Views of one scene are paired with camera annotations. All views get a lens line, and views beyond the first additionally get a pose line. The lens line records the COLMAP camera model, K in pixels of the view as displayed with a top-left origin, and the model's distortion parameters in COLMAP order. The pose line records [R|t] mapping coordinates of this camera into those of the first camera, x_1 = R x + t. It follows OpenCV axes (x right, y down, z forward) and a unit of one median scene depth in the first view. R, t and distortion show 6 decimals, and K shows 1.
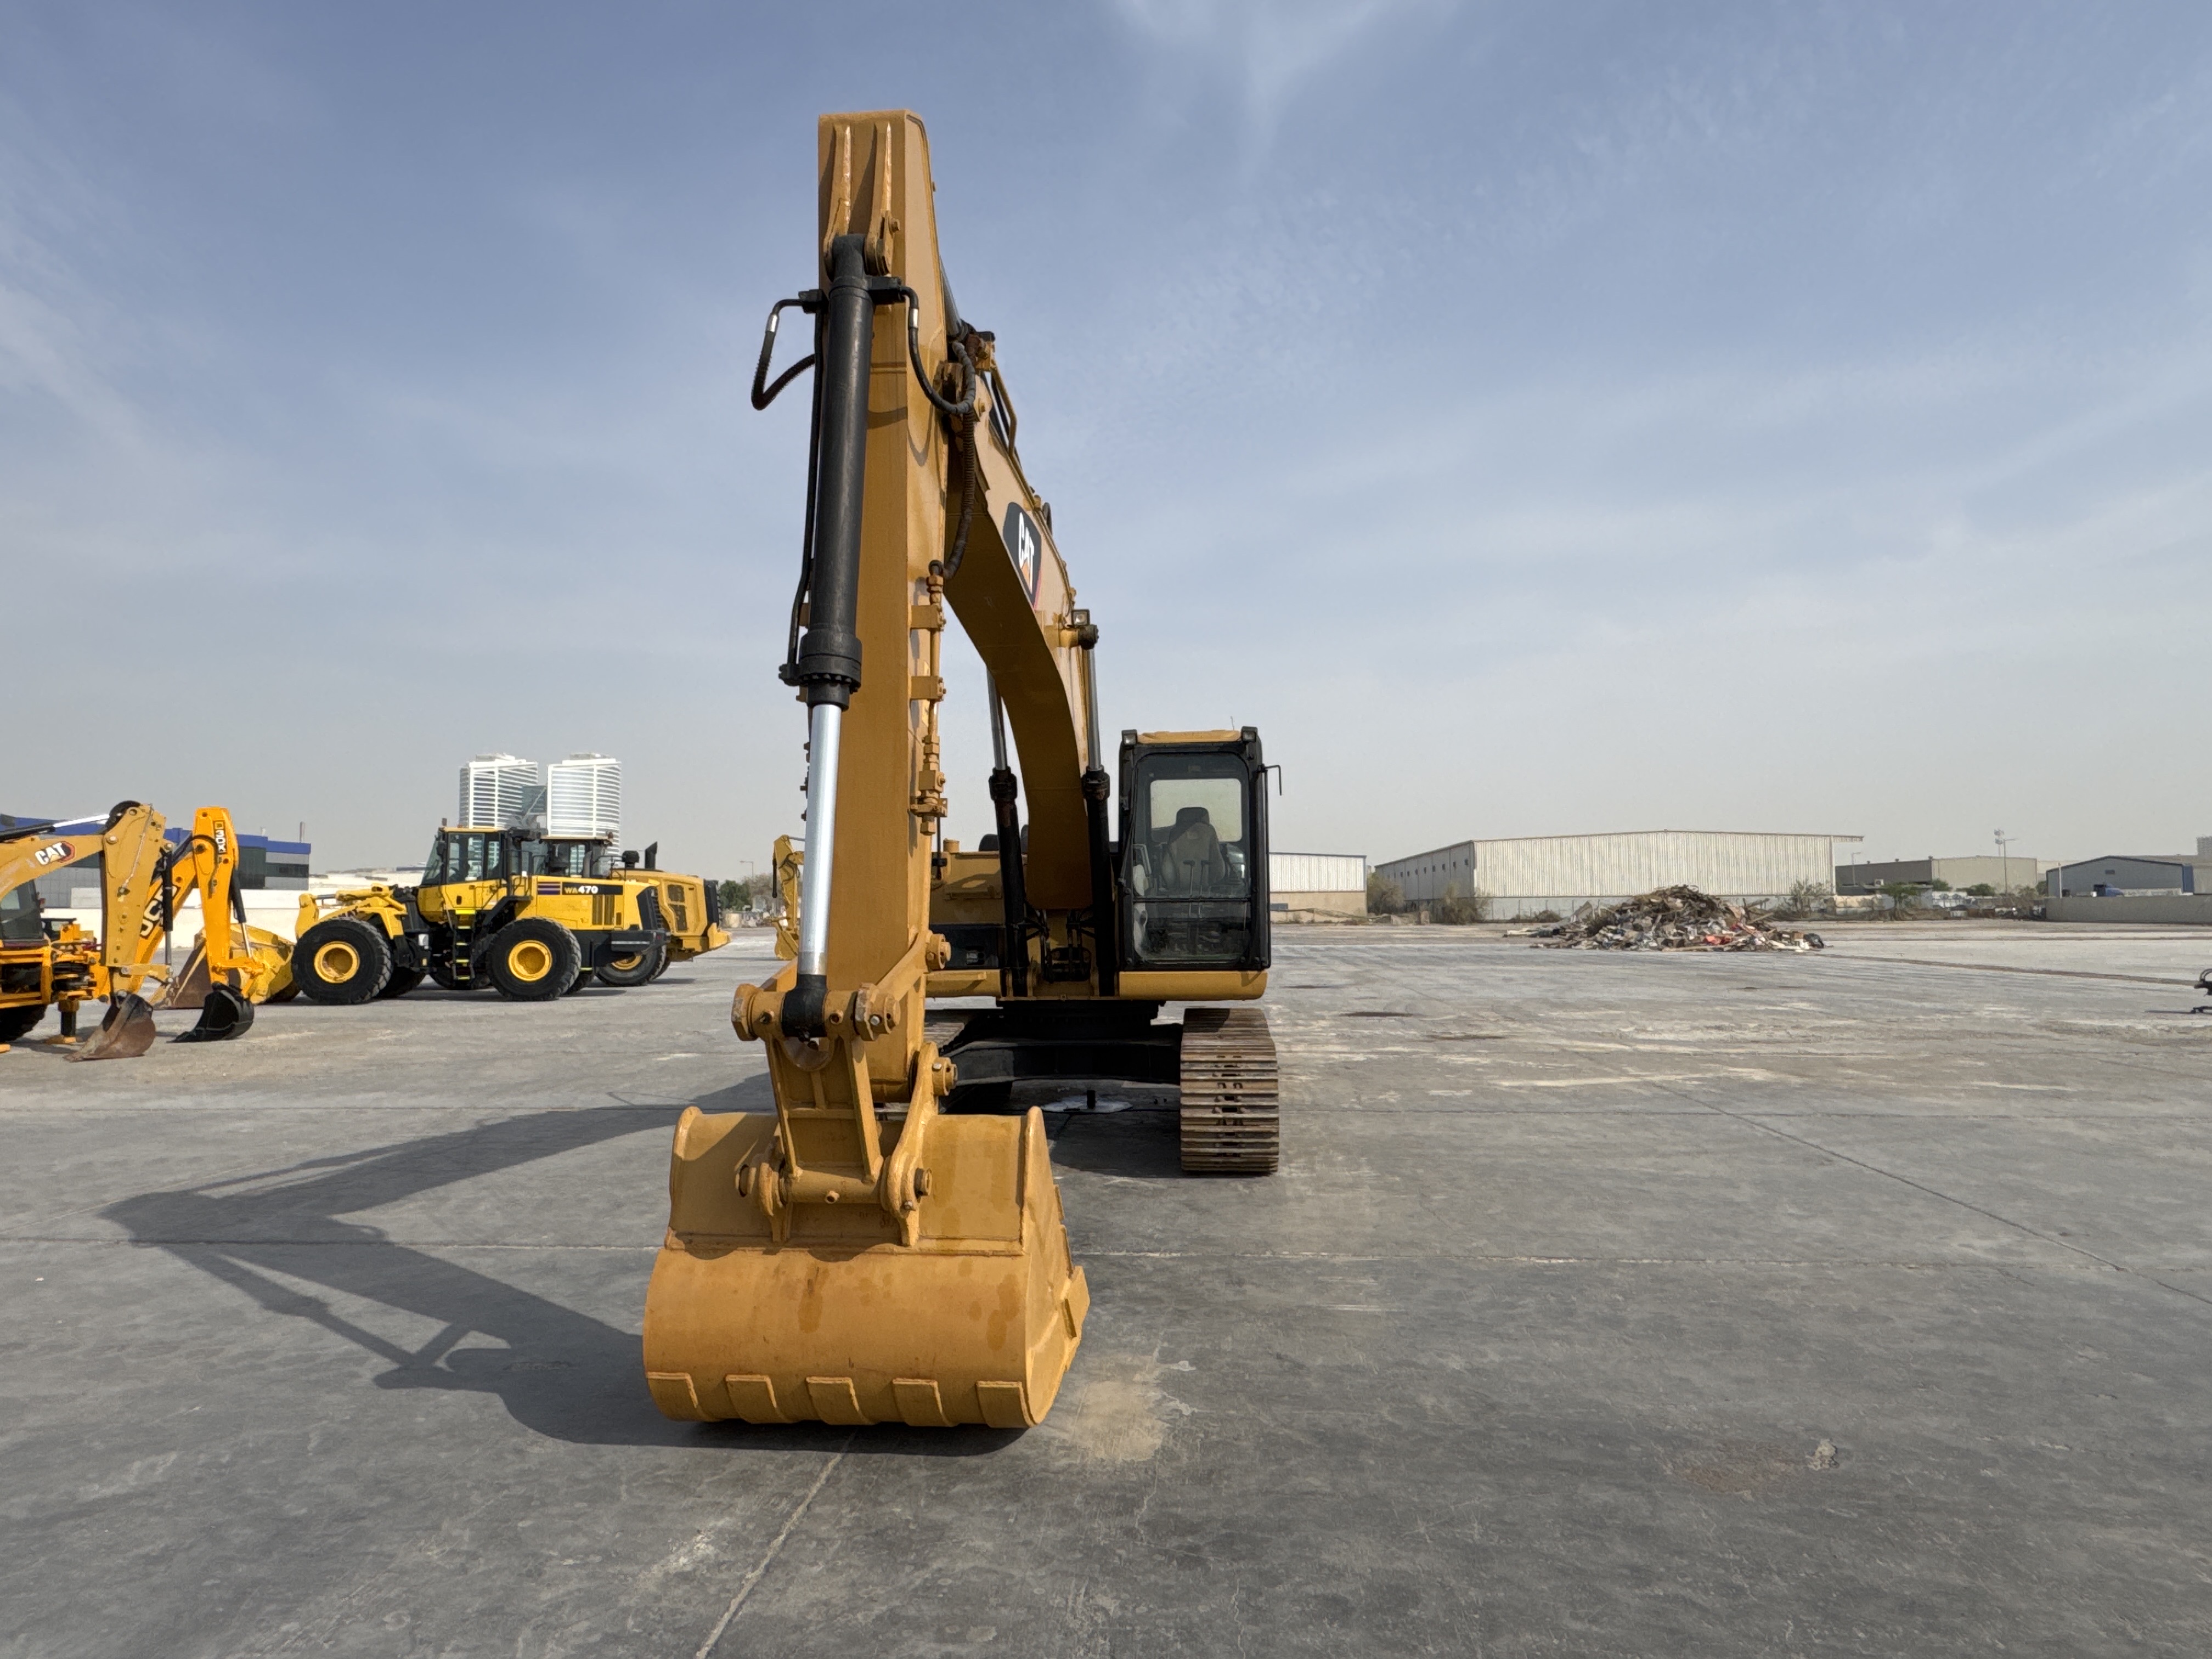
lens RADIAL K [[1250.7, 0, 1106.0], [0, 1250.7, 829.5], [0, 0, 1]] dist [-0.002905, 0.000227]
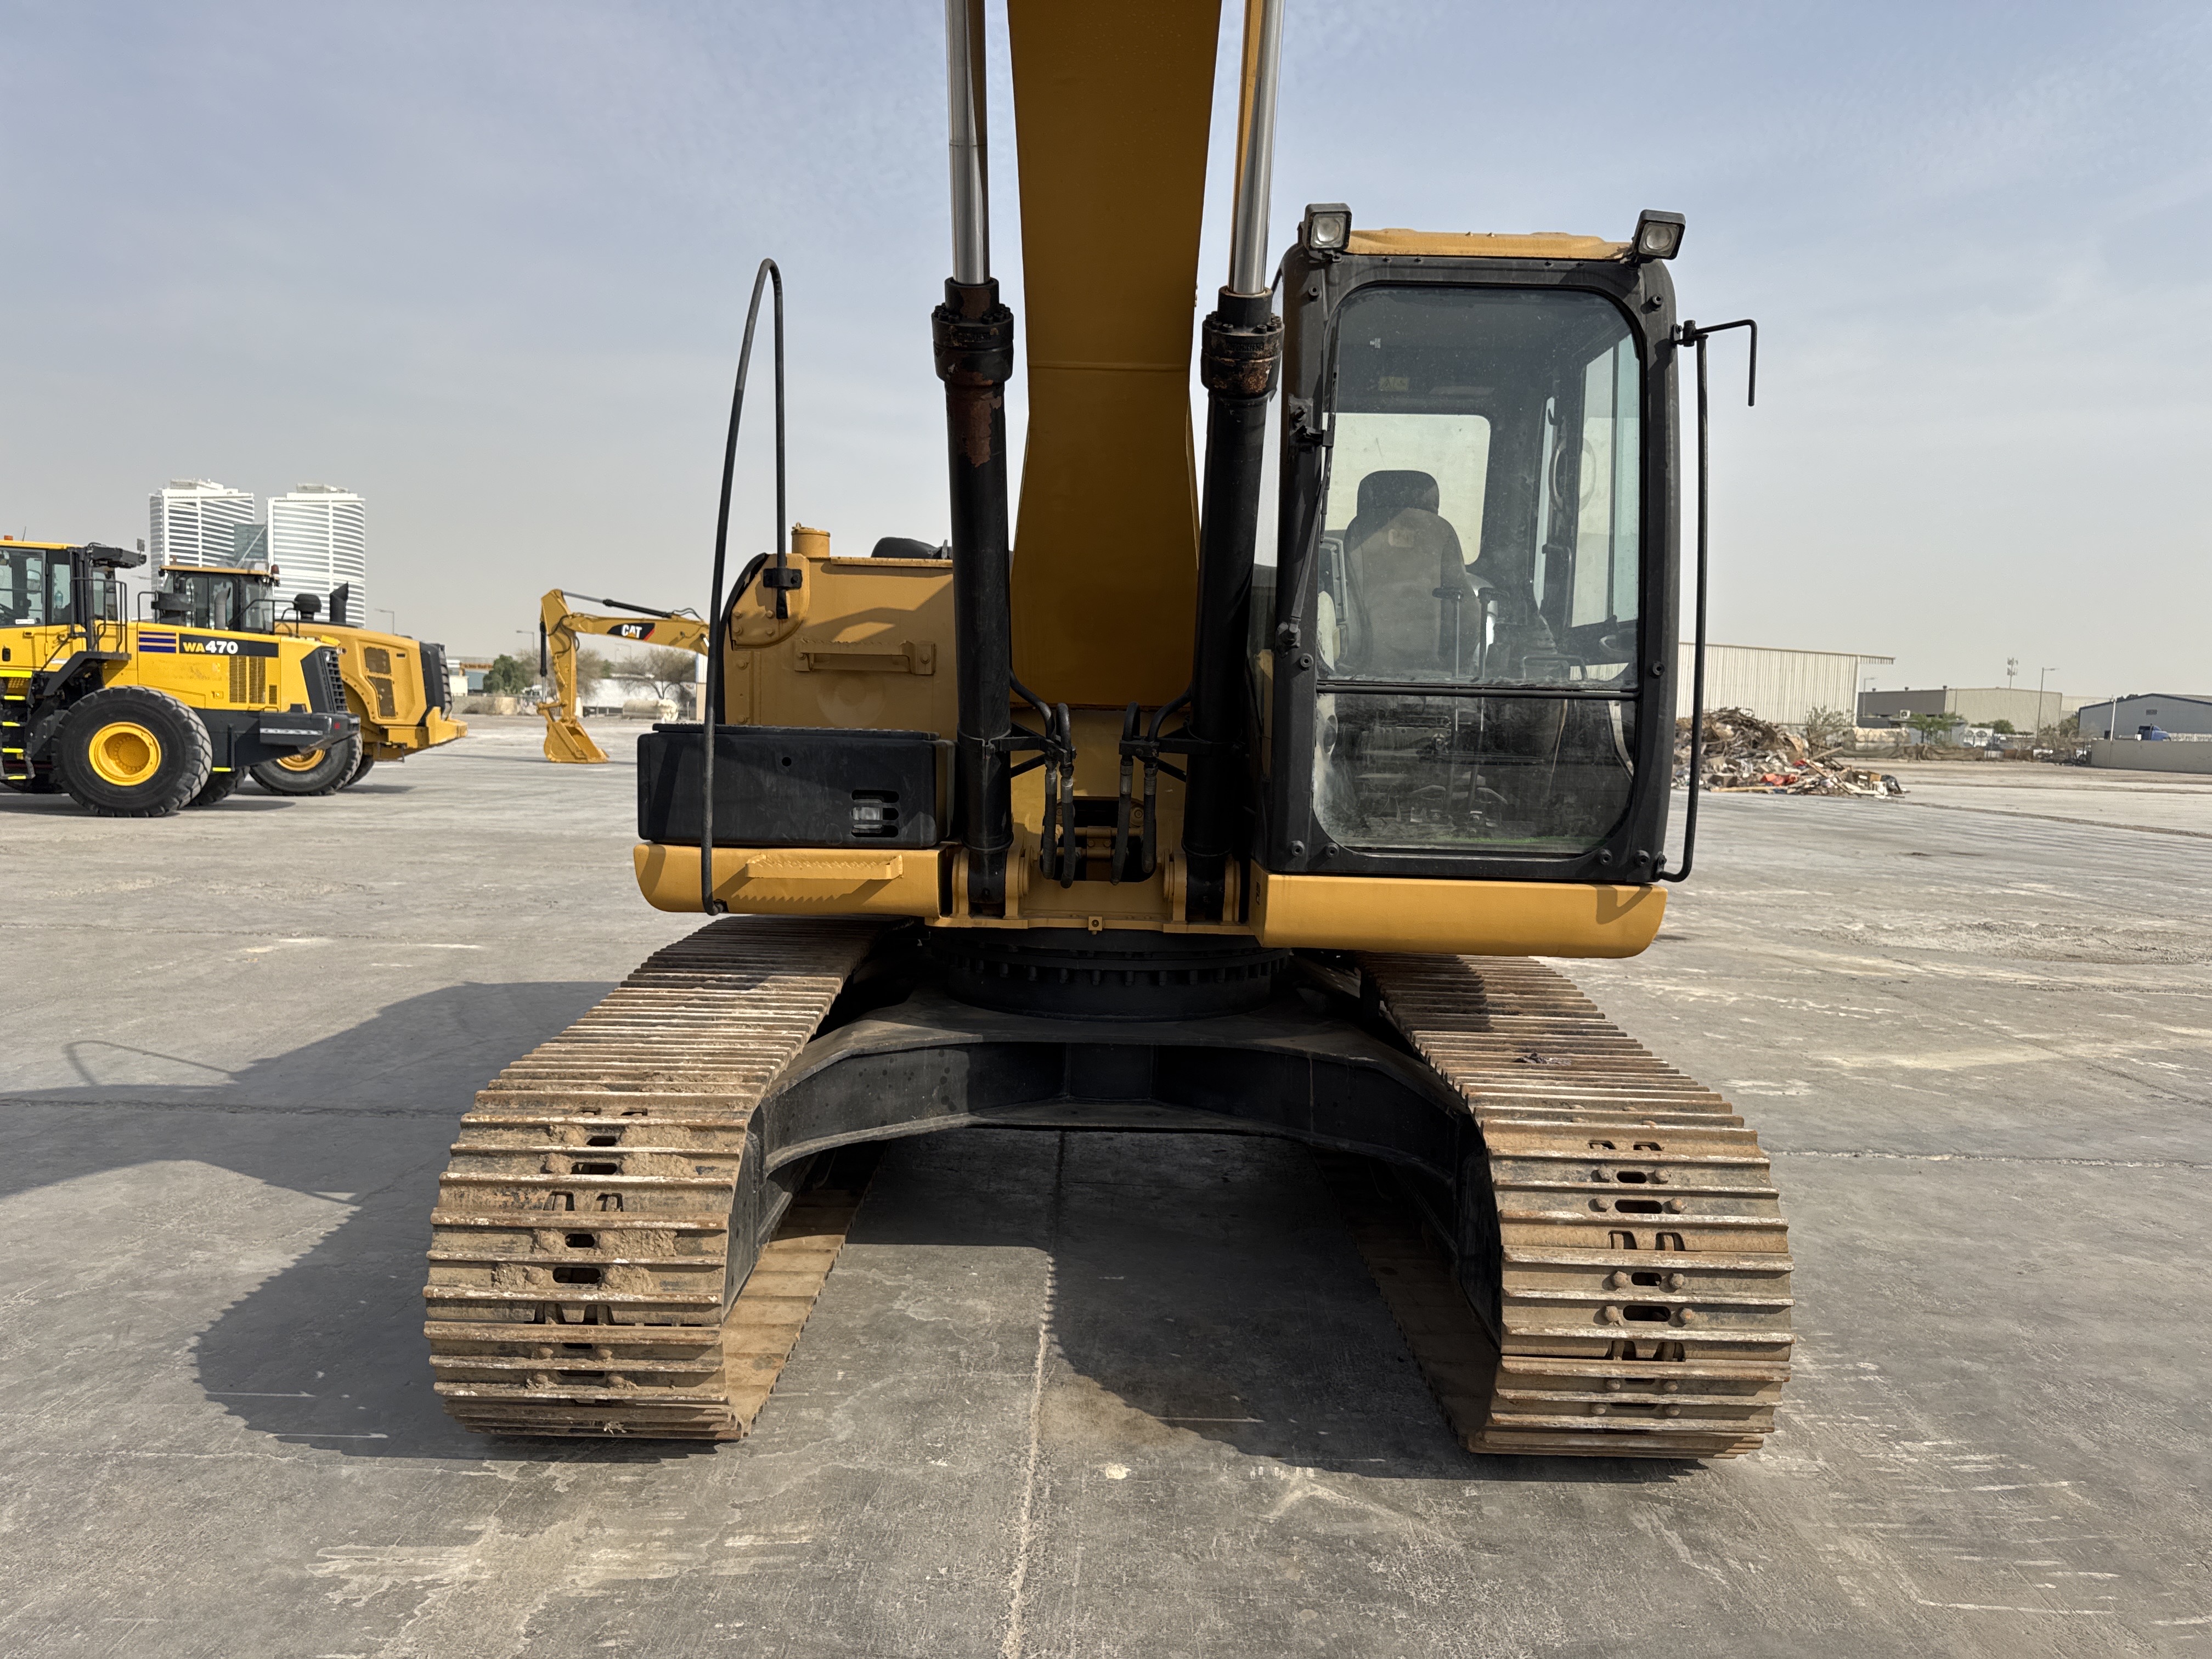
lens RADIAL K [[1538.1, 0, 1106.0], [0, 1538.1, 829.5], [0, 0, 1]] dist [0.111881, -0.138013]
pose [[0.996254, 0.032691, 0.080055, -0.021650], [-0.043435, 0.989703, 0.136384, 0.011330], [-0.074772, -0.139350, 0.987416, 0.157760]]
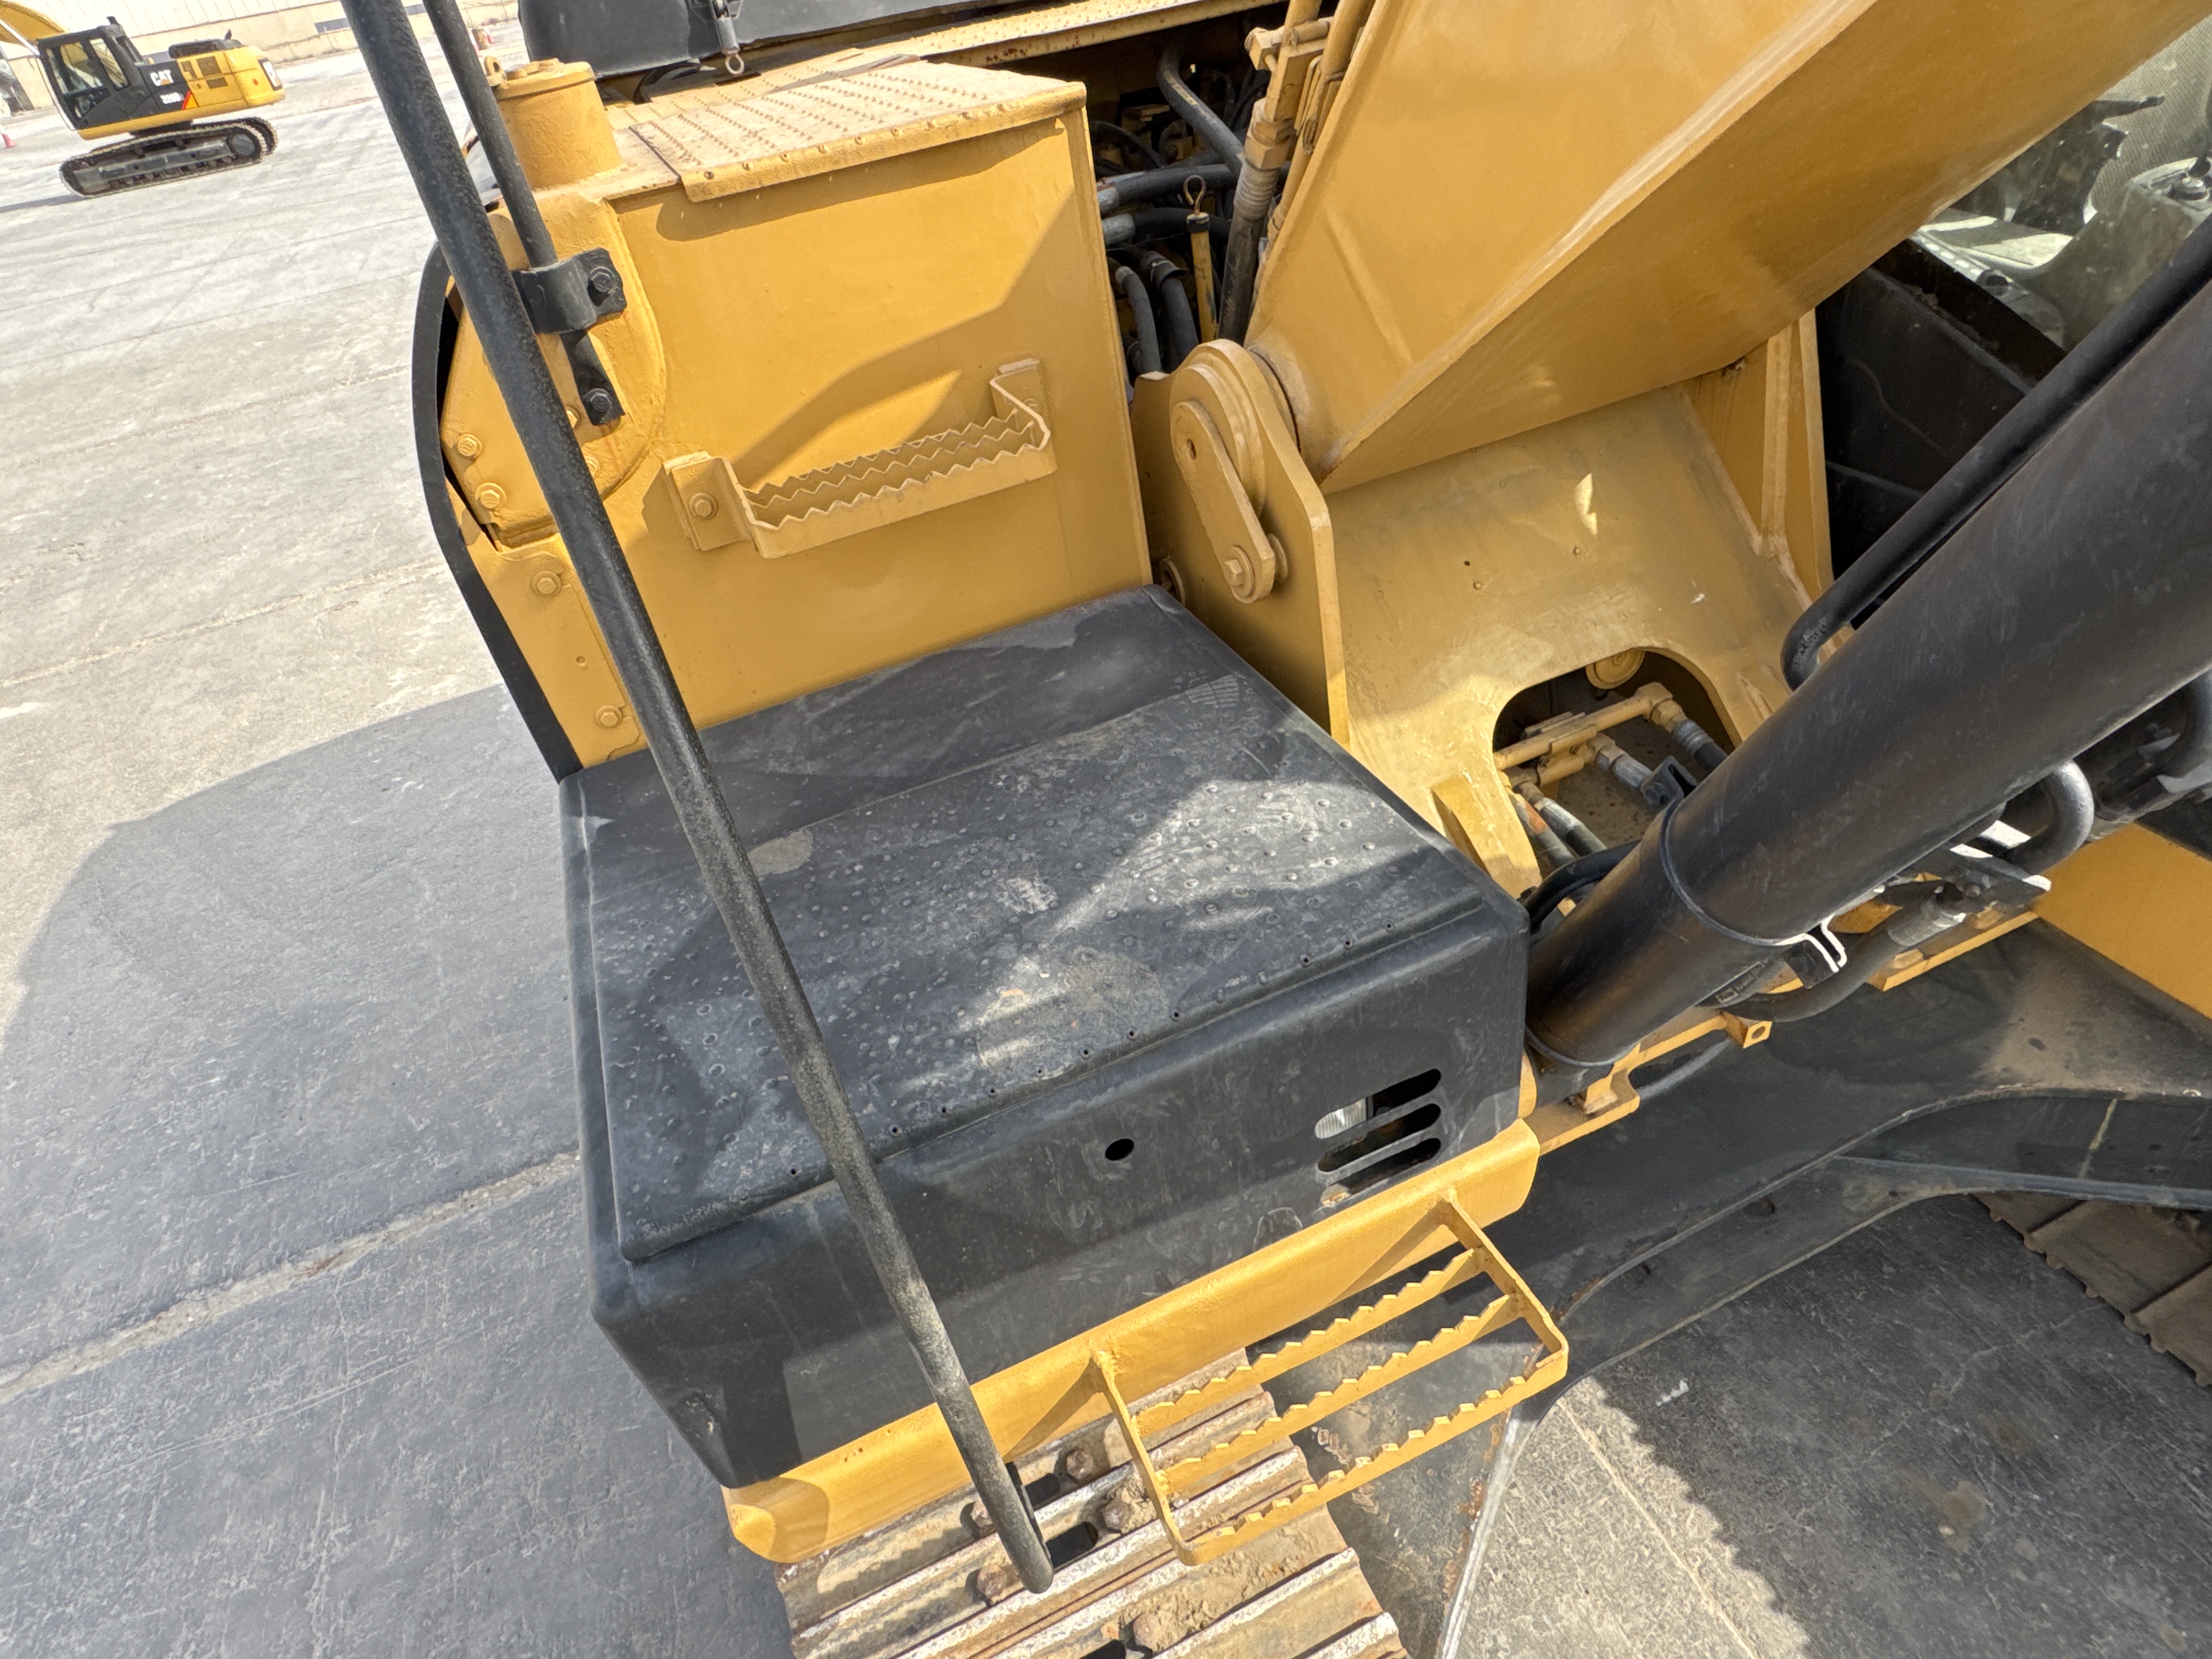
lens RADIAL K [[1230.6, 0, 1106.0], [0, 1230.6, 829.5], [0, 0, 1]] dist [0.003343, -0.003199]
pose [[0.880659, -0.374269, 0.290454, -0.047151], [0.104675, 0.751661, 0.651190, -0.003121], [-0.462043, -0.543073, 0.701134, 0.285254]]
